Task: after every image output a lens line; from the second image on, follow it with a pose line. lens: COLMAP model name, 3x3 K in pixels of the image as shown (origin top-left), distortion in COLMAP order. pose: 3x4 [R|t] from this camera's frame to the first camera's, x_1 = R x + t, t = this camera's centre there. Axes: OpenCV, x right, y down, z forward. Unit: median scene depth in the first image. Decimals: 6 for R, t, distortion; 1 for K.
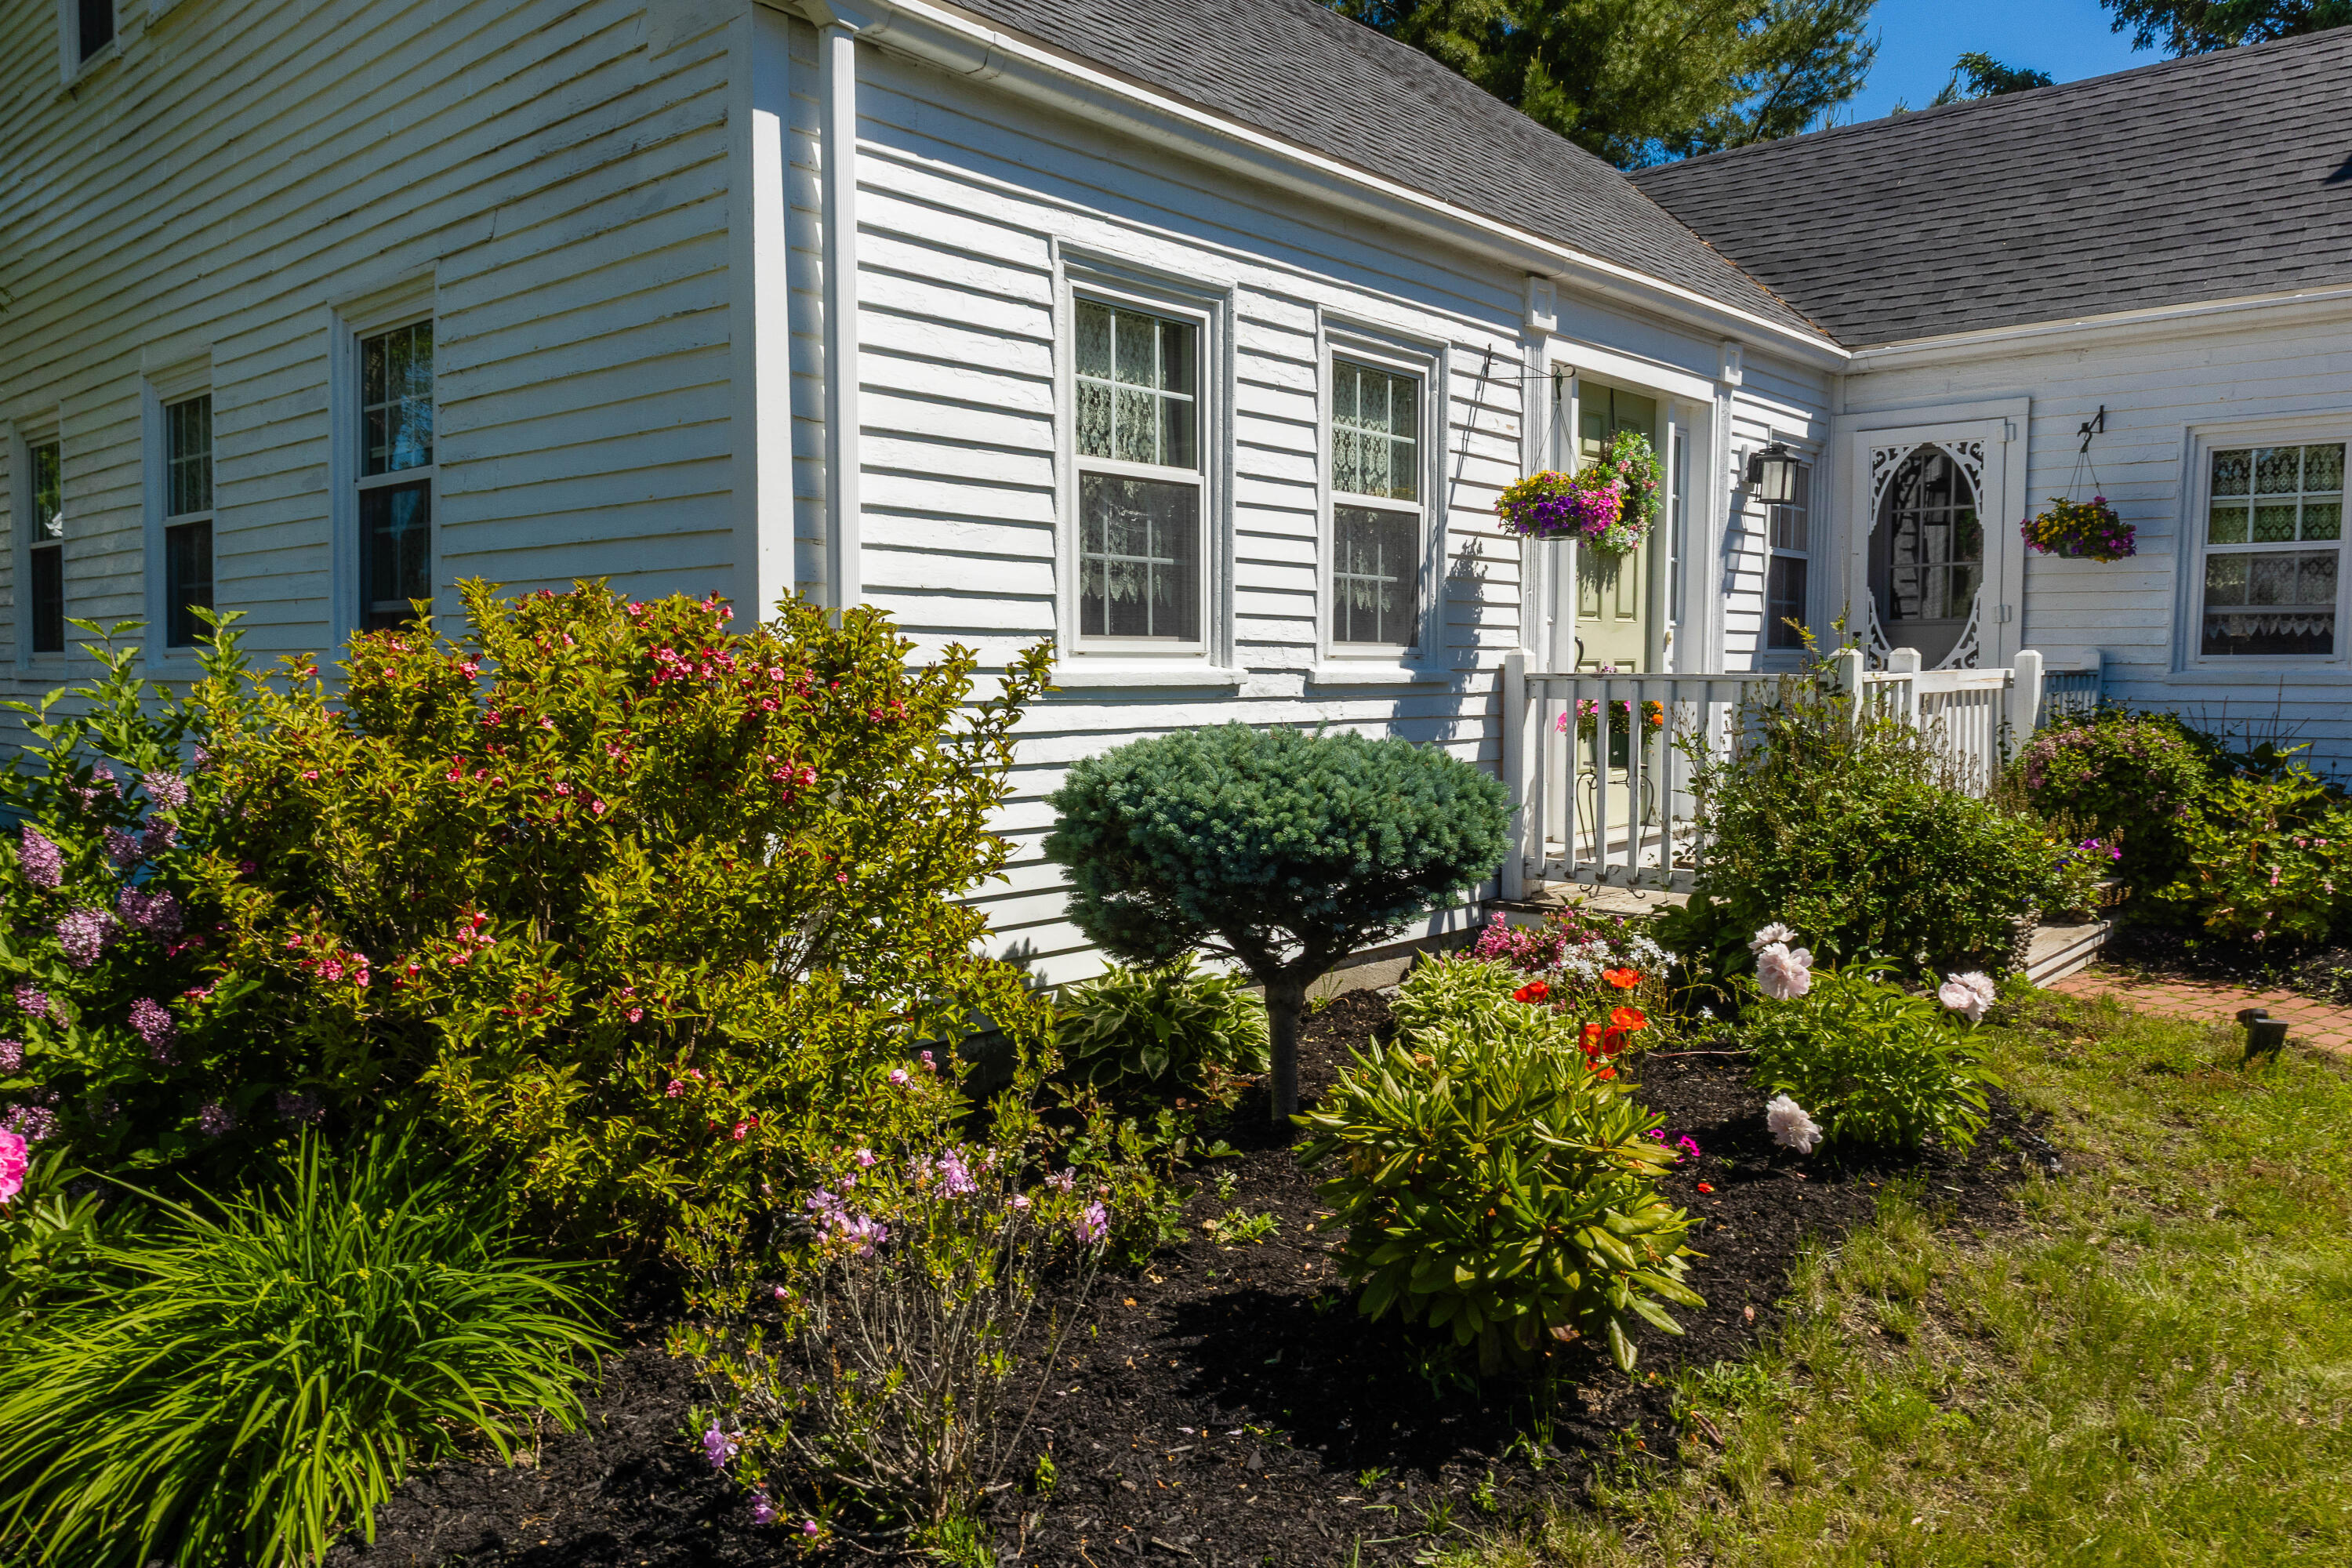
lens RADIAL K [[1641.3, 0, 1188.8], [0, 1641.3, 793.2], [0, 0, 1]] dist [0.002049, -0.004811]
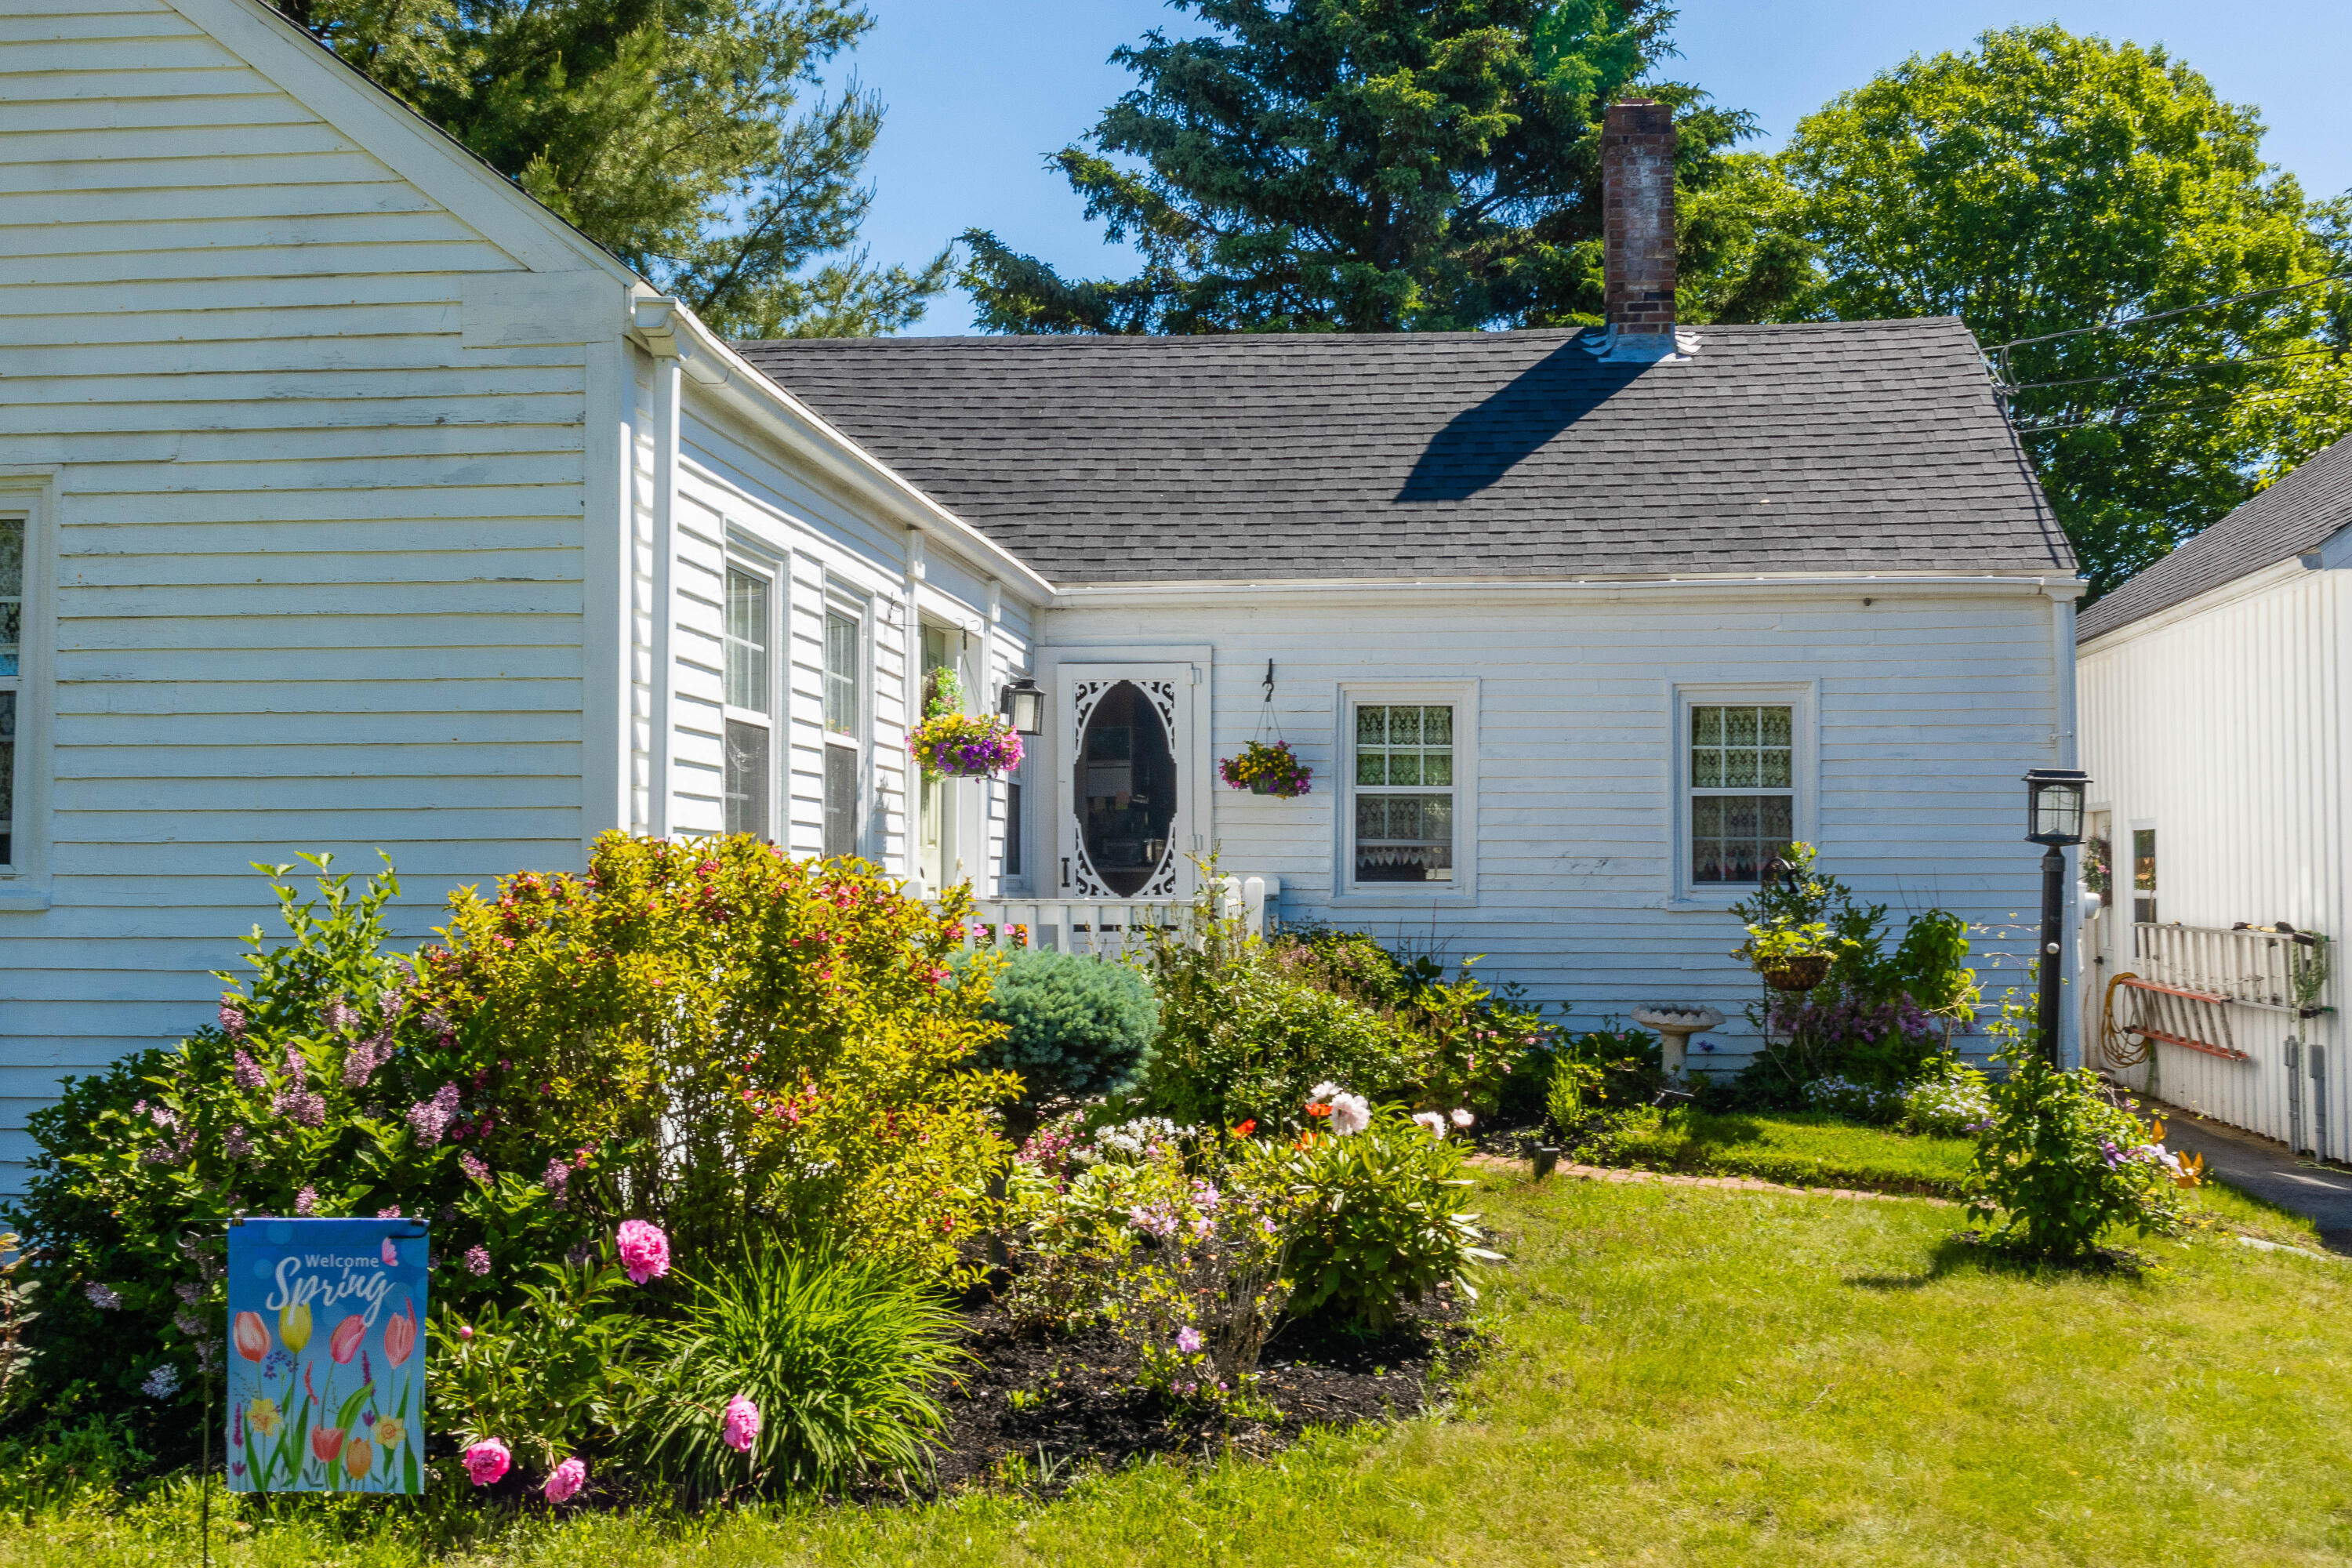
lens RADIAL K [[2418.5, 0, 1180.3], [0, 2418.5, 795.3], [0, 0, 1]] dist [0.003577, -0.007596]
pose [[0.814528, 0.022682, 0.579680, -0.591795], [0.043402, 0.994052, -0.099881, 0.024010], [-0.578498, 0.106515, 0.808700, -0.379365]]
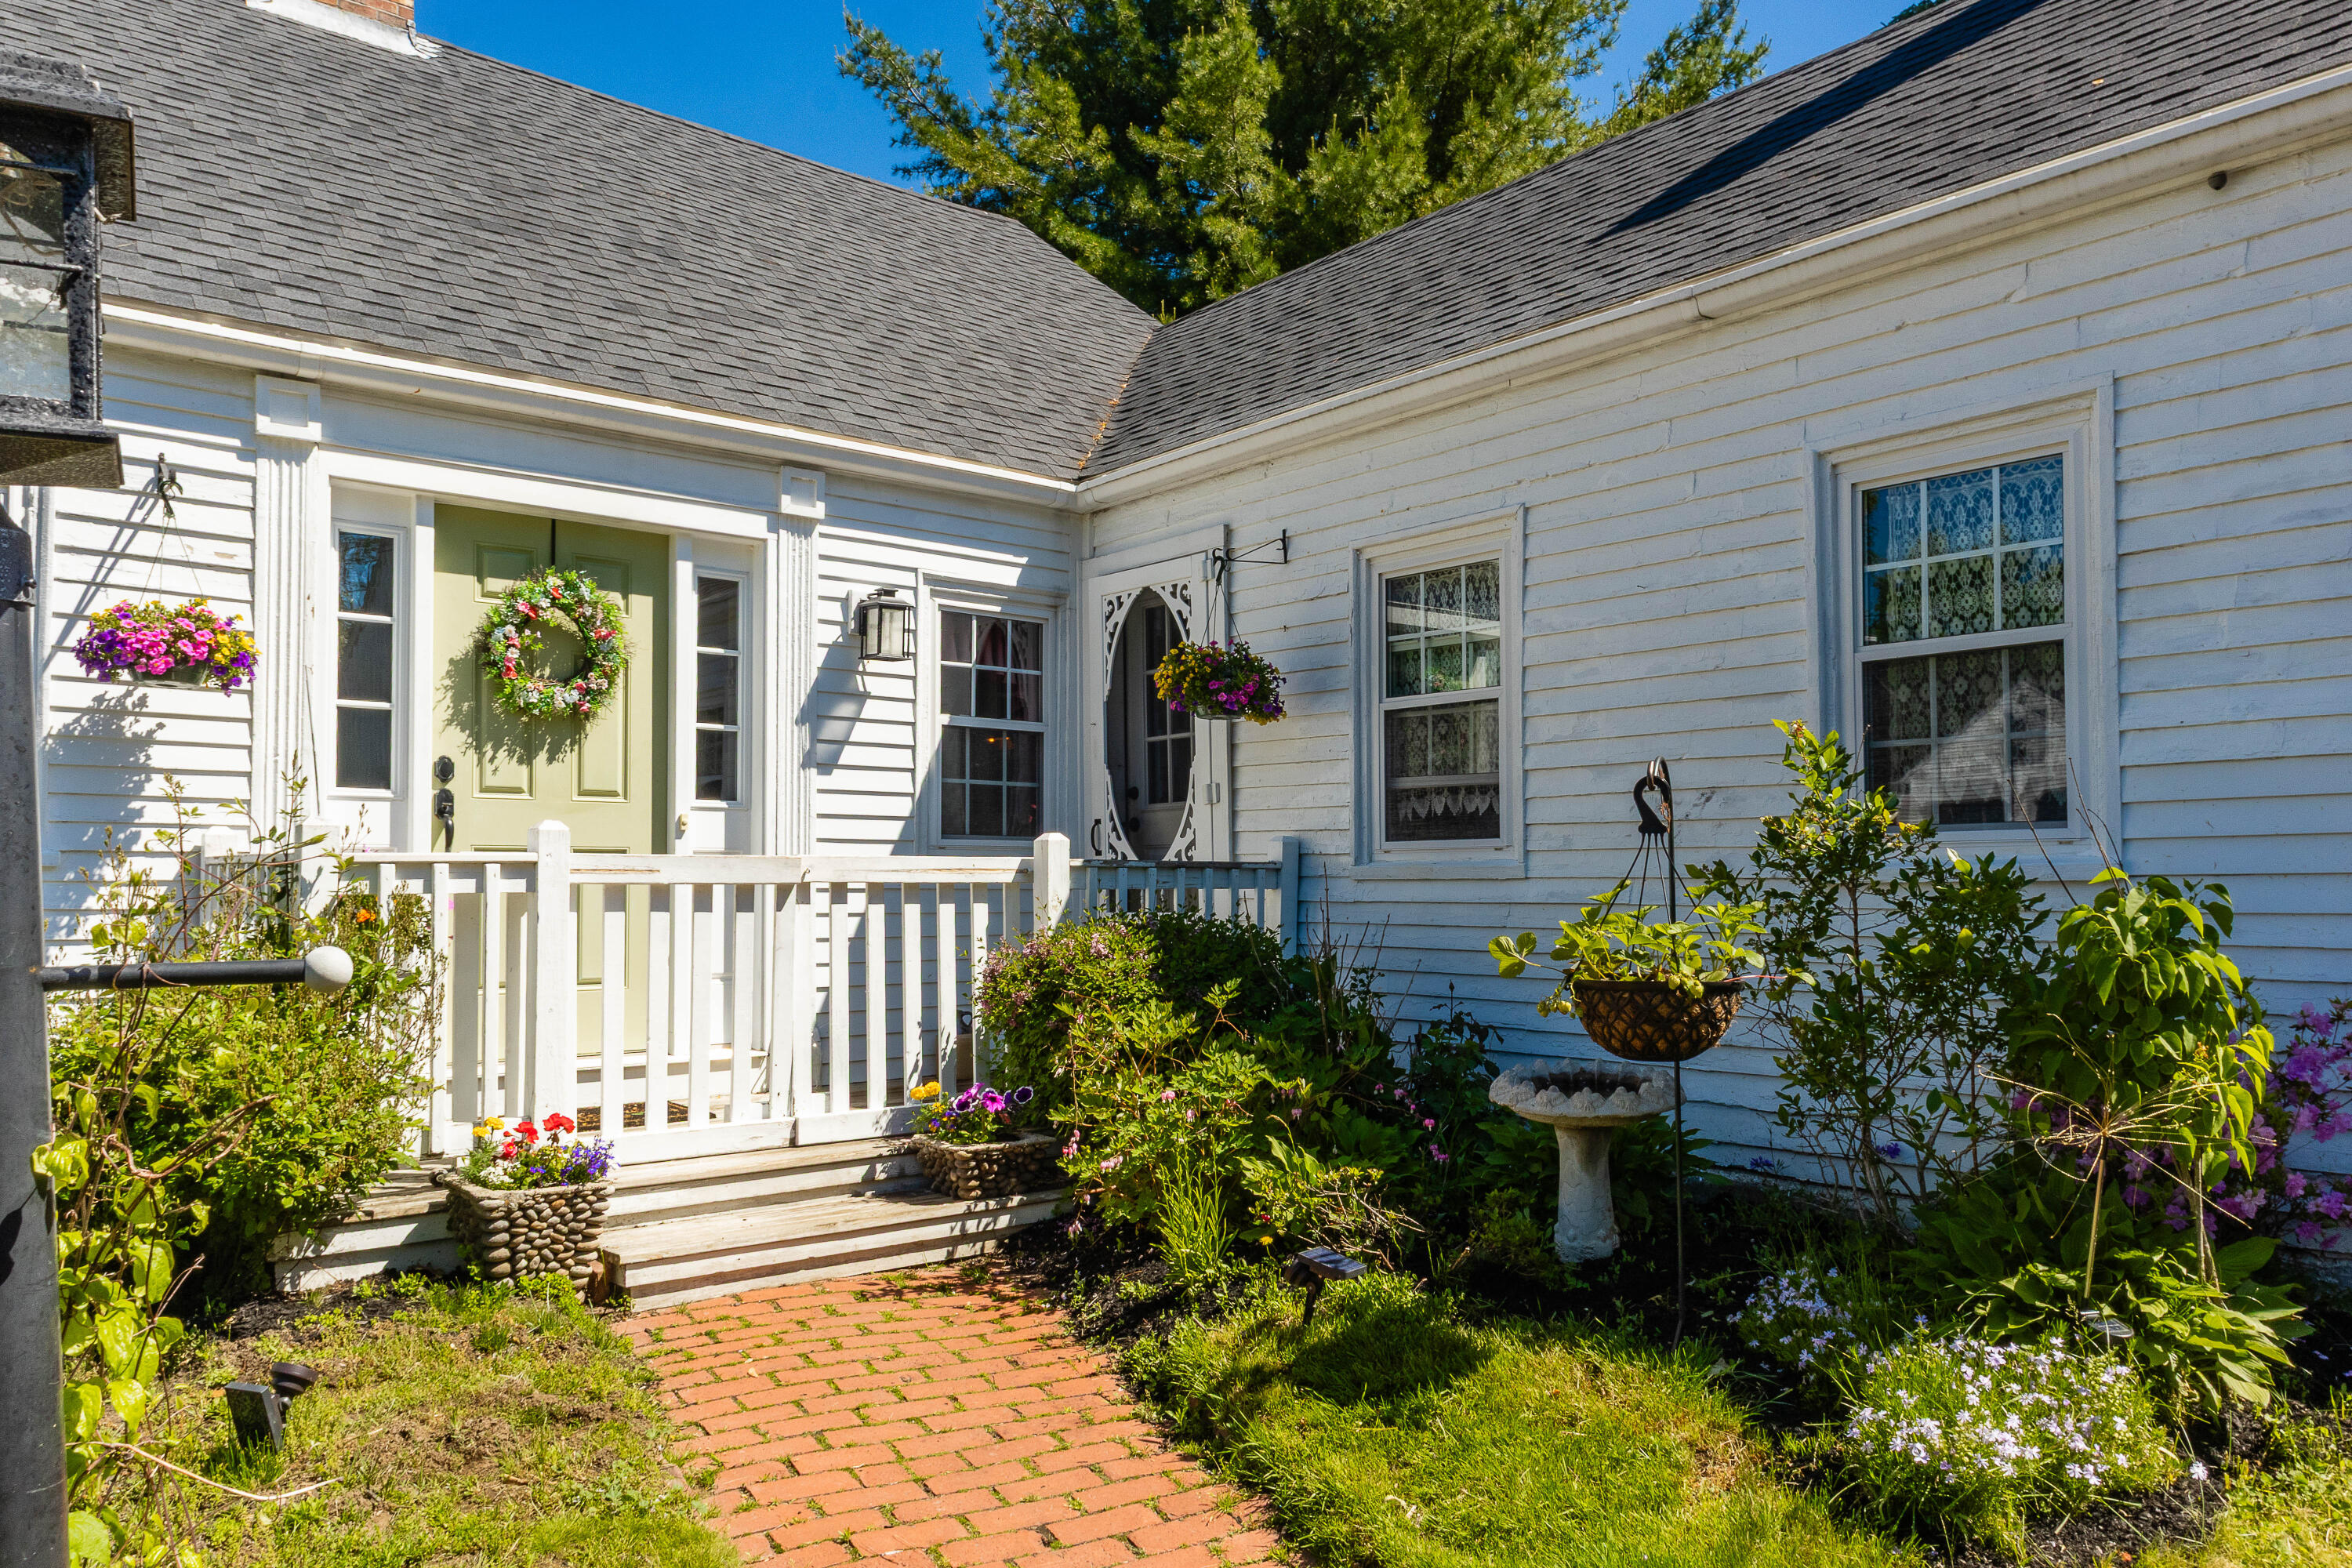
lens RADIAL K [[1622.7, 0, 1172.9], [0, 1622.7, 834.7], [0, 0, 1]] dist [0.002731, 0.001143]
pose [[0.987353, -0.003867, -0.158491, 0.831178], [-0.013804, 0.993808, -0.110246, -0.004162], [0.157936, 0.111040, 0.981186, 0.320235]]
